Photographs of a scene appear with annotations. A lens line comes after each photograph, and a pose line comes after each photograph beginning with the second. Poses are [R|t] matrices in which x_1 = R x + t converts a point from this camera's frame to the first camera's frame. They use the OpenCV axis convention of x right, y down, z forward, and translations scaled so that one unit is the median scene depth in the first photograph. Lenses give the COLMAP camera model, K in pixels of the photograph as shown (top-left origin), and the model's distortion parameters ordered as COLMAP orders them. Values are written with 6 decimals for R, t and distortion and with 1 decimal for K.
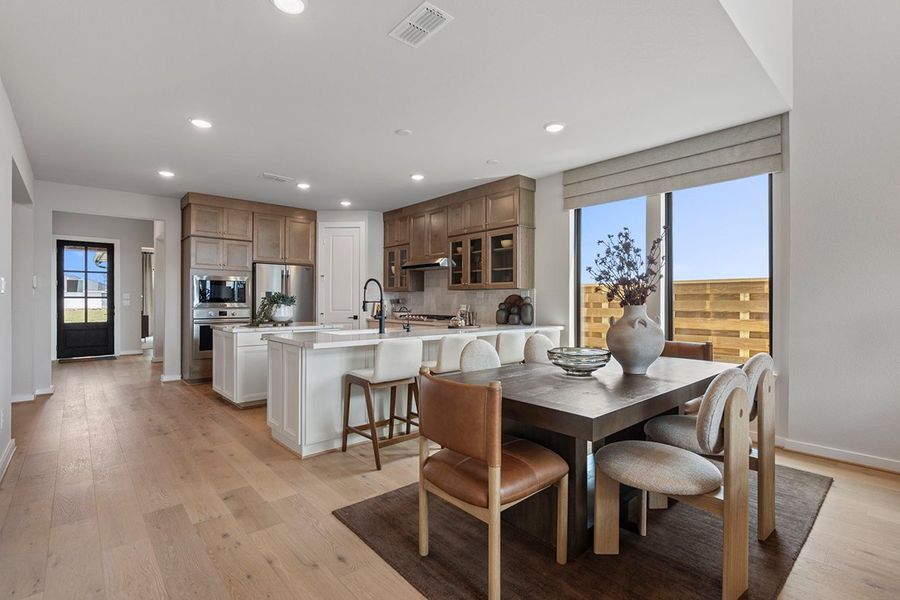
lens RADIAL K [[409.8, 0, 446.1], [0, 409.8, 298.3], [0, 0, 1]] dist [-0.006475, 0.001633]
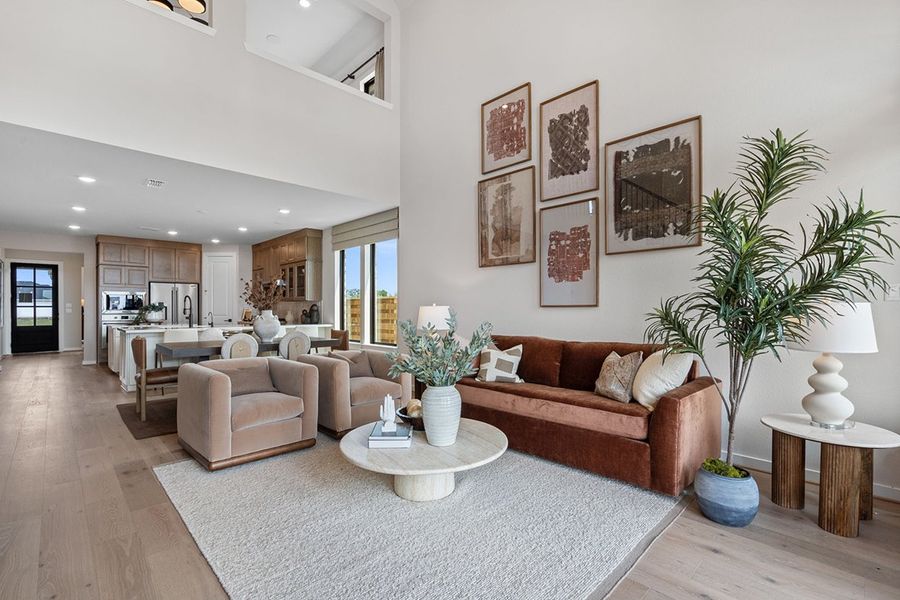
lens RADIAL K [[409.8, 0, 454.1], [0, 409.8, 308.0], [0, 0, 1]] dist [-0.006475, 0.001633]
pose [[0.999210, -0.002187, 0.039693, 0.490312], [0.002065, 0.999993, 0.003095, 0.001485], [-0.039700, -0.003010, 0.999207, -0.429151]]
